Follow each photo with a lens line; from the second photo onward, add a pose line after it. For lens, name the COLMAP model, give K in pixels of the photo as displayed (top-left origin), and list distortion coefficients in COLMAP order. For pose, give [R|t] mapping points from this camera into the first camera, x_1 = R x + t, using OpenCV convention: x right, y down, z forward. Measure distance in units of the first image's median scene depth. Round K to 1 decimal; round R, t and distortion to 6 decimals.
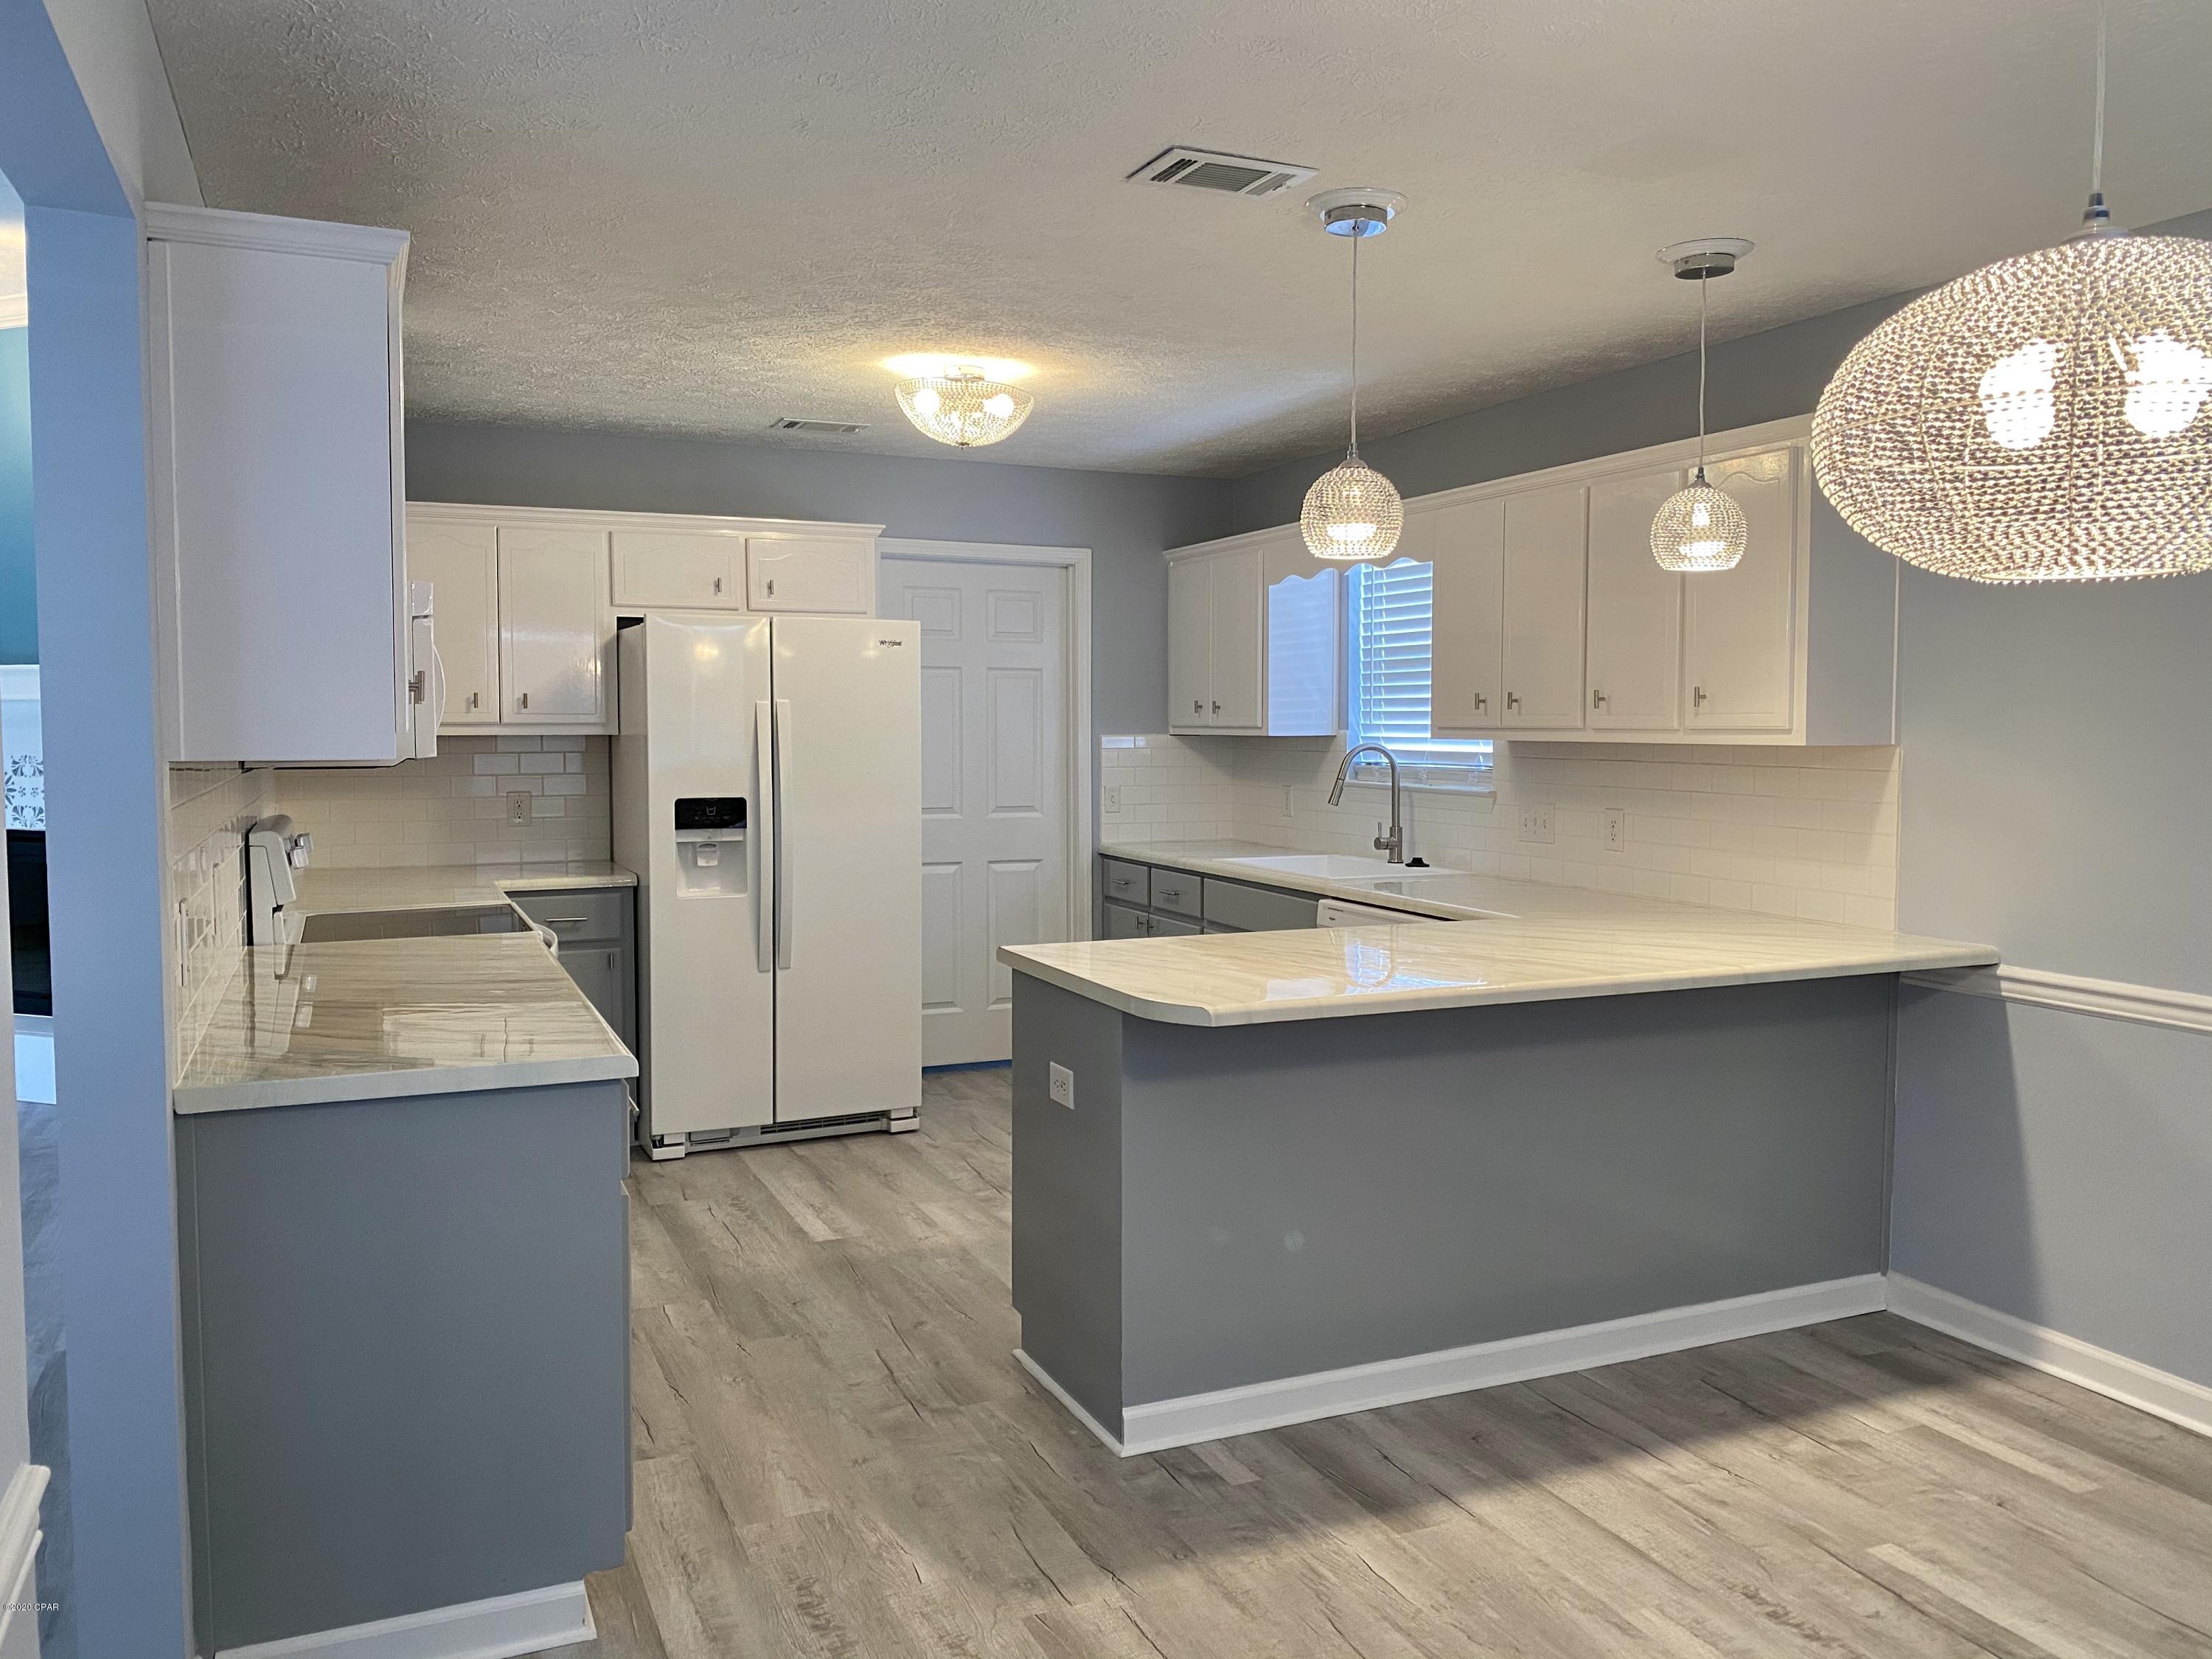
lens RADIAL K [[1683.9, 0, 1106.0], [0, 1683.9, 829.5], [0, 0, 1]] dist [0.003526, 0.000428]
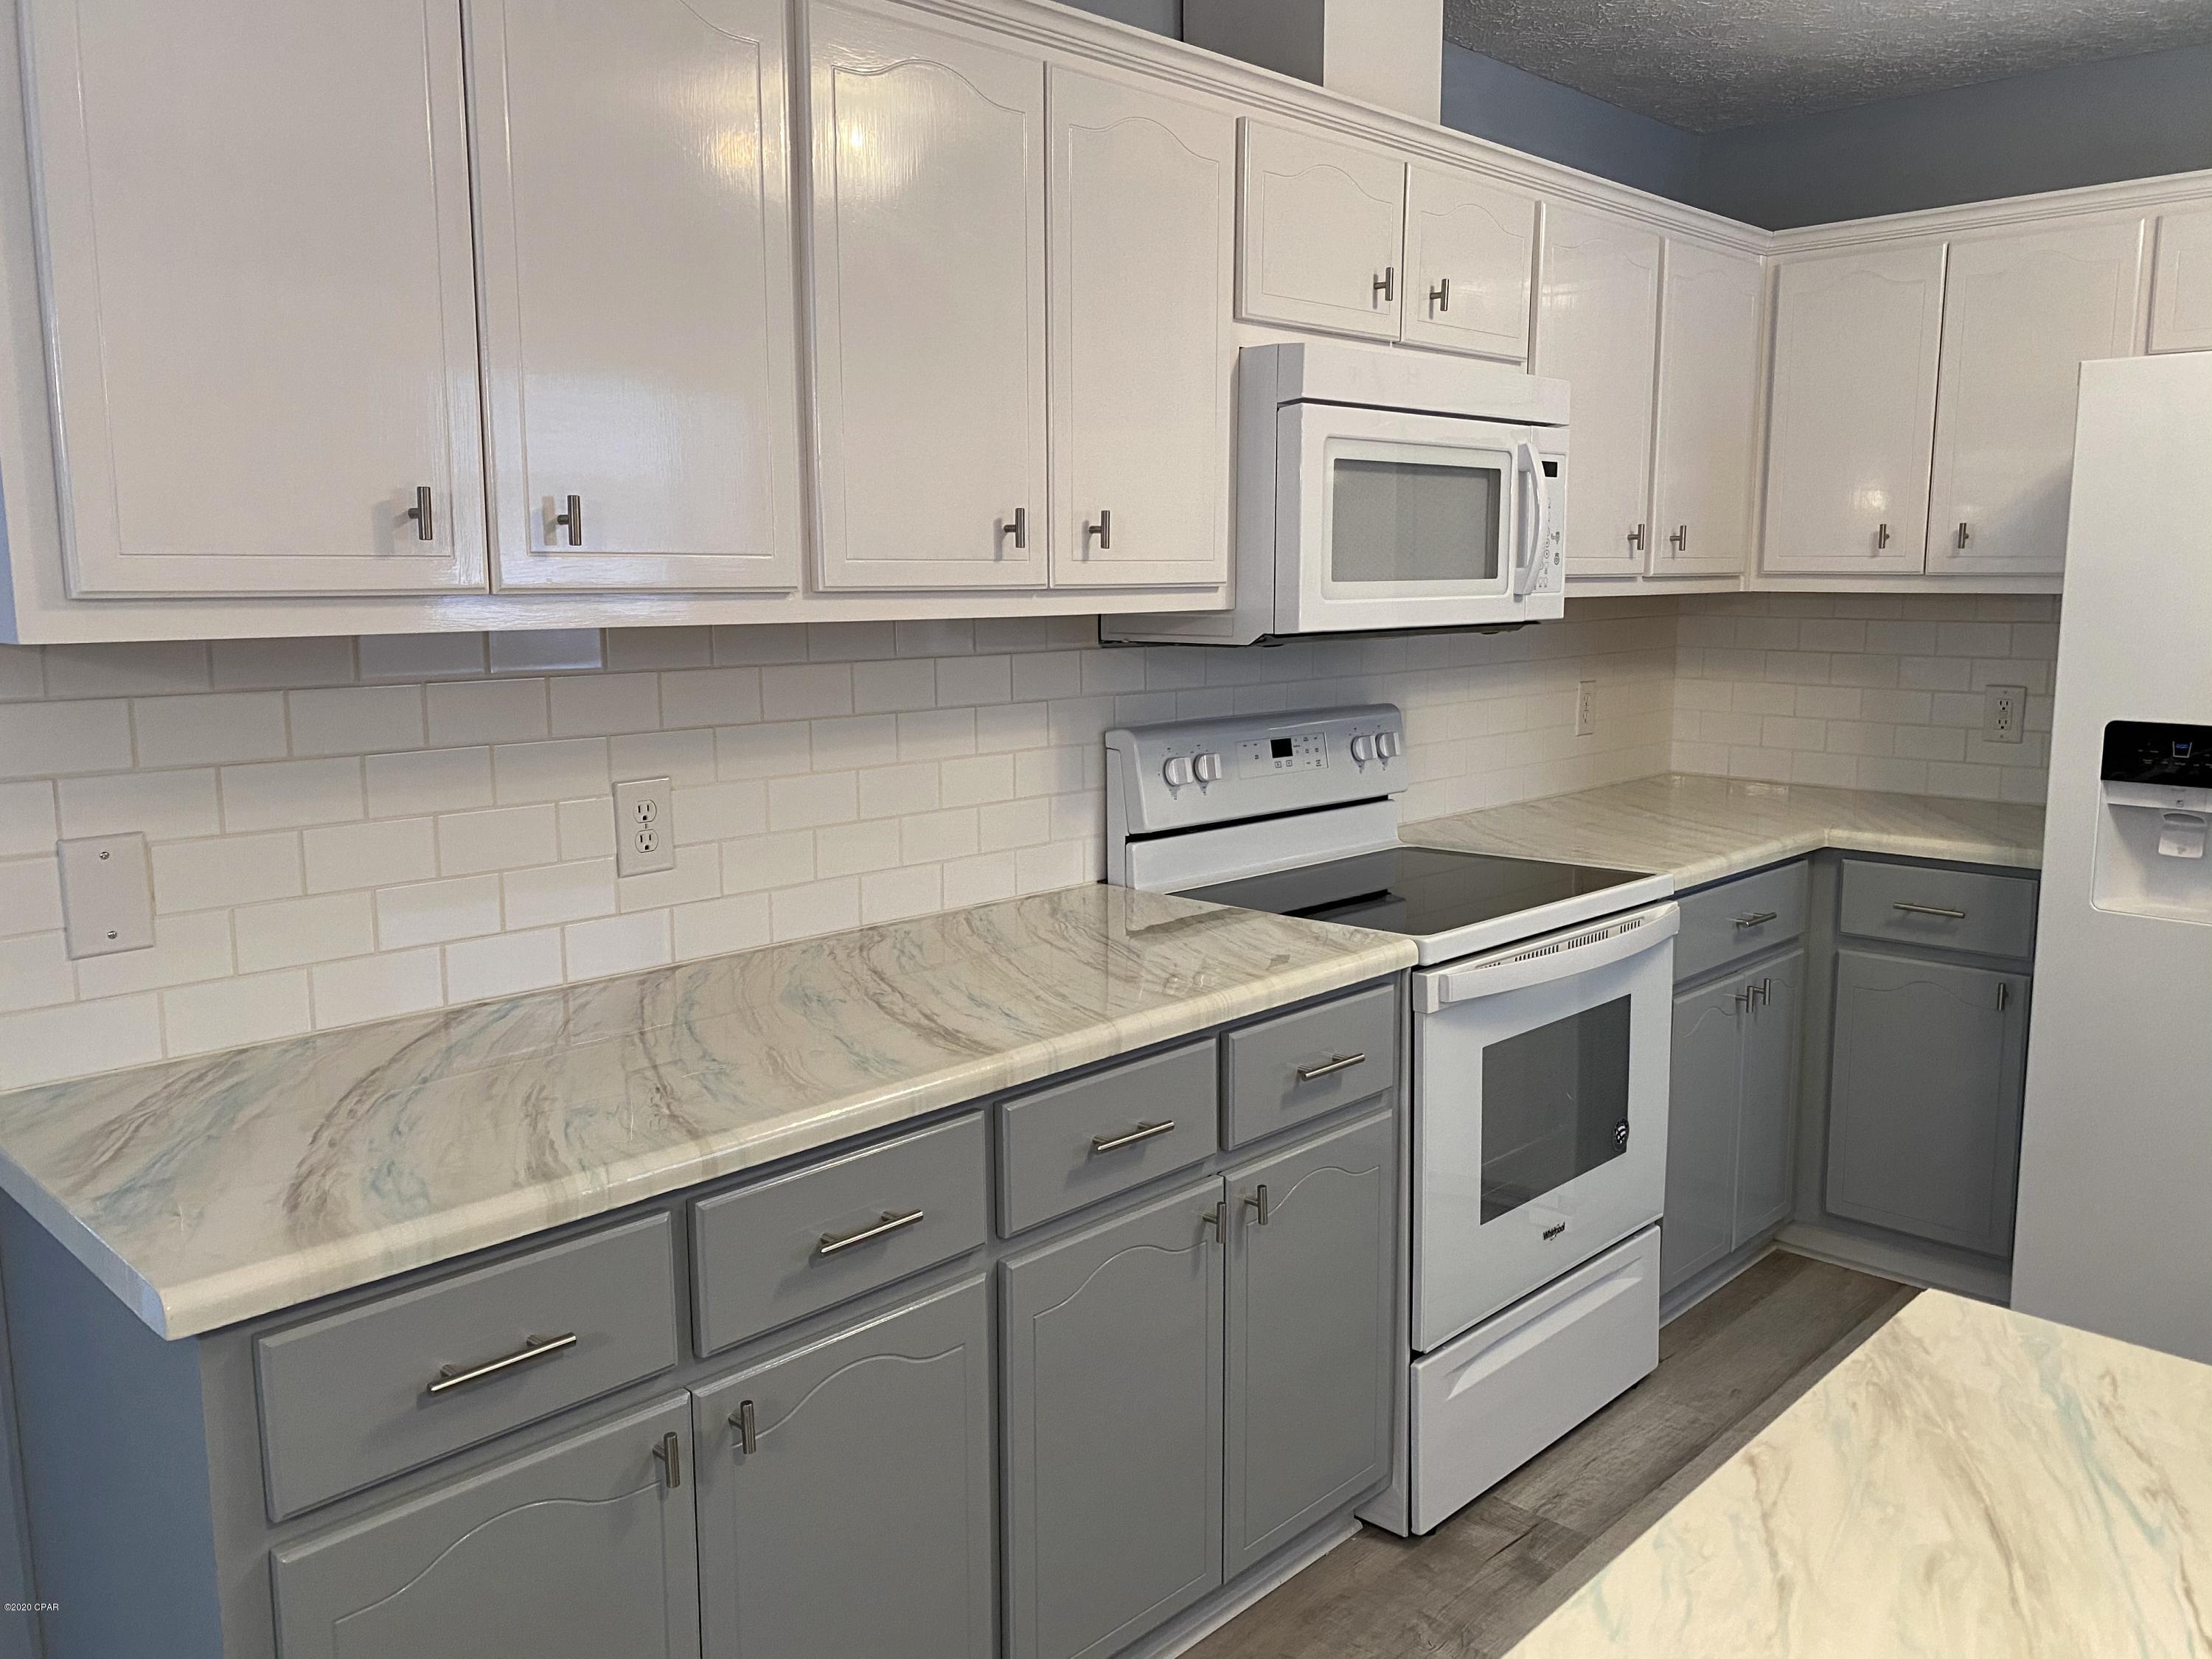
lens RADIAL K [[1696.6, 0, 1118.2], [0, 1696.6, 804.6], [0, 0, 1]] dist [0.105390, -0.205963]
pose [[0.375316, 0.125654, -0.918340, 0.198384], [-0.056634, 0.992026, 0.112591, -0.058119], [0.925165, 0.009752, 0.379440, 0.860175]]
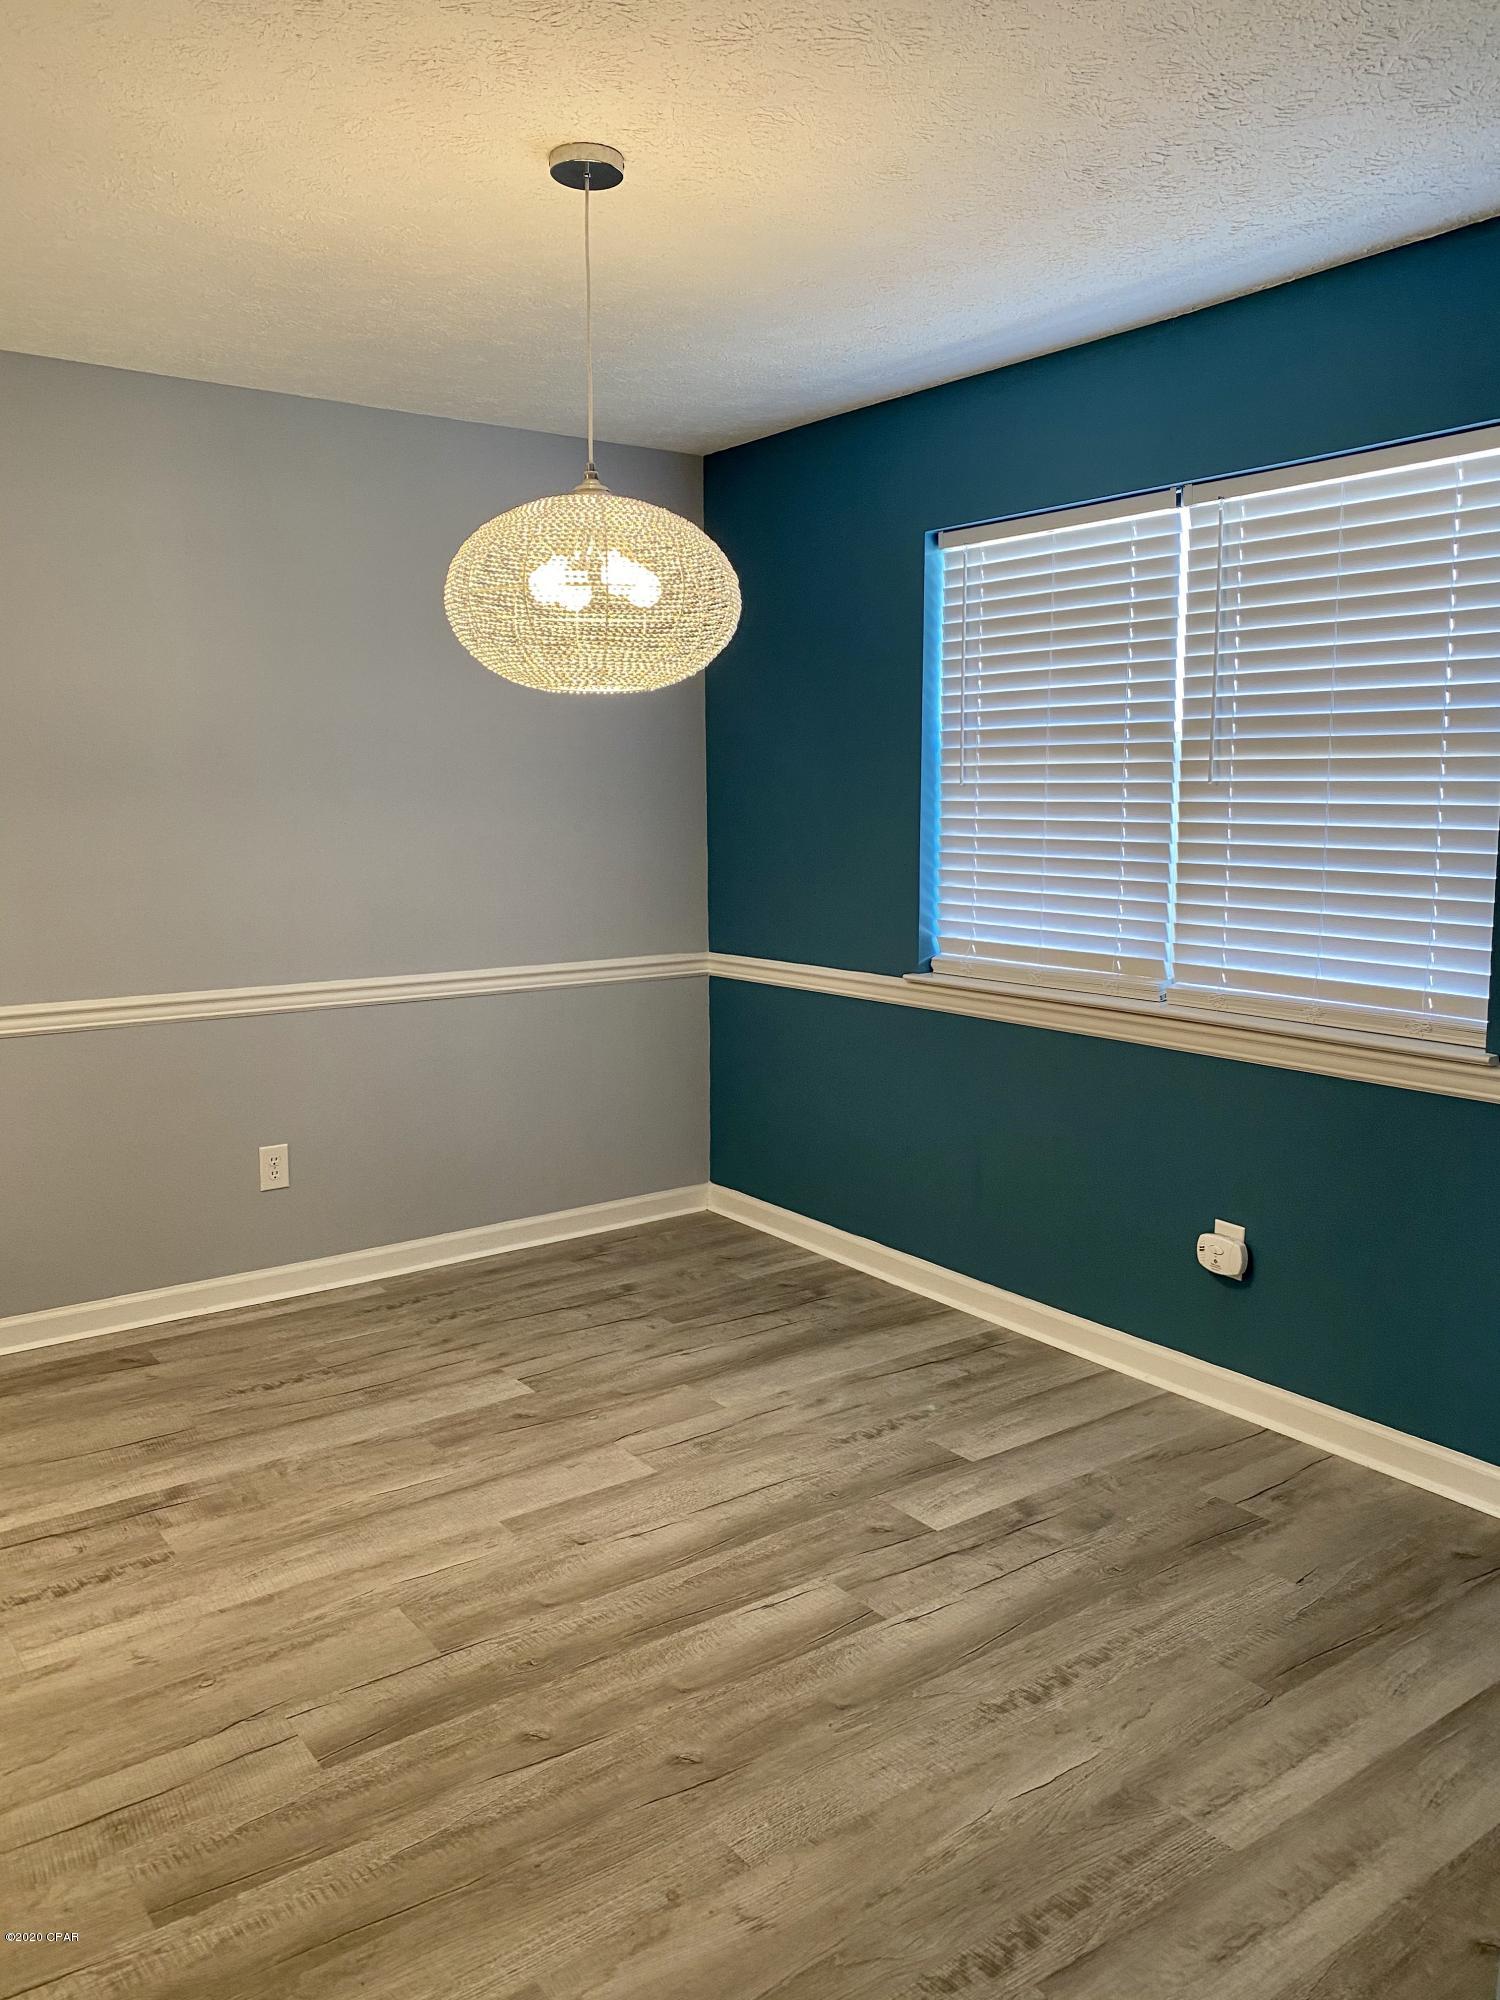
lens RADIAL K [[1539.1, 0, 755.6], [0, 1539.1, 1025.9], [0, 0, 1]] dist [0.020956, -0.003442]
pose [[-0.224581, -0.152902, 0.962385, -0.527930], [0.068869, 0.982653, 0.172193, -0.036641], [-0.972019, 0.104950, -0.210155, 0.615080]]
